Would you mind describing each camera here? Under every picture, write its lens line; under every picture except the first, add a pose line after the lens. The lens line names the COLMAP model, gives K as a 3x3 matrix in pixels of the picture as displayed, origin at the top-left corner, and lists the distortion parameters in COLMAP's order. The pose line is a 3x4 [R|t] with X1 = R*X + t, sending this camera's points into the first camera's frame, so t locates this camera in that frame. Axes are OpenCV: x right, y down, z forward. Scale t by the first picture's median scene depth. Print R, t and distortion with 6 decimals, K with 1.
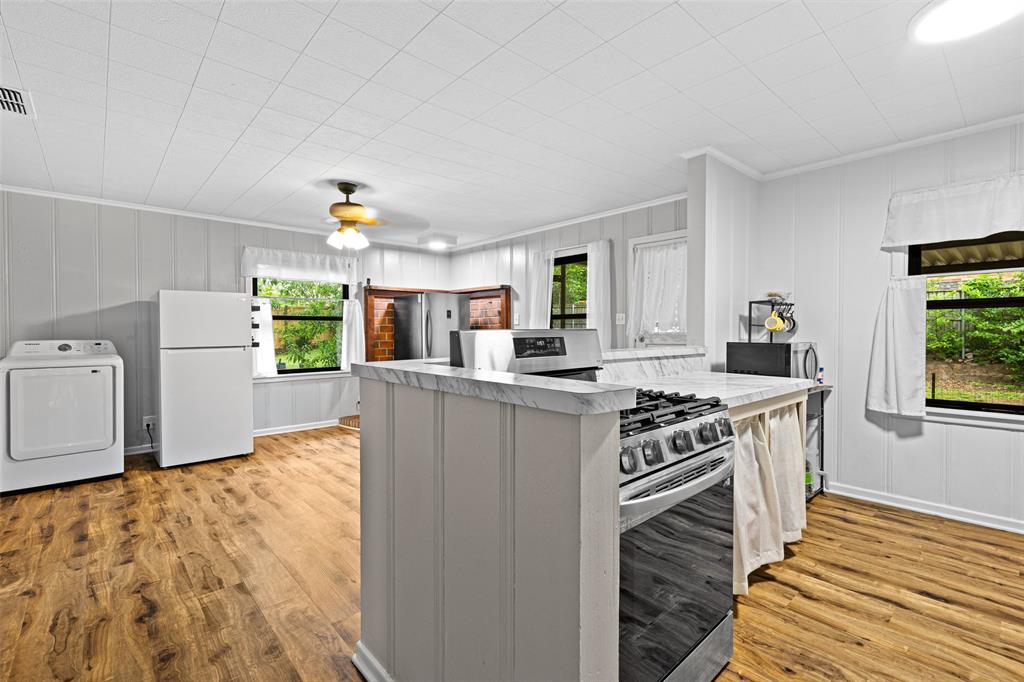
lens RADIAL K [[463.4, 0, 510.1], [0, 463.4, 339.8], [0, 0, 1]] dist [0.004133, -0.000045]
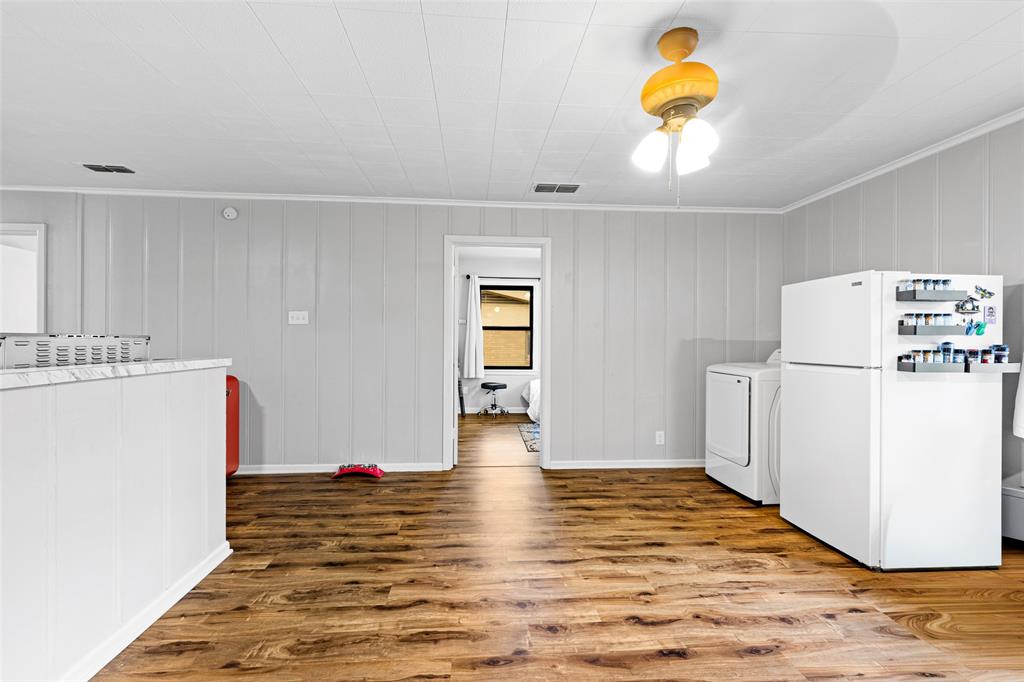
lens RADIAL K [[463.4, 0, 510.1], [0, 463.4, 339.8], [0, 0, 1]] dist [0.004133, -0.000045]
pose [[-0.604645, 0.000281, -0.796495, 0.128202], [-0.019778, 0.999686, 0.015367, -0.019229], [0.796249, 0.025045, -0.604450, 1.041947]]
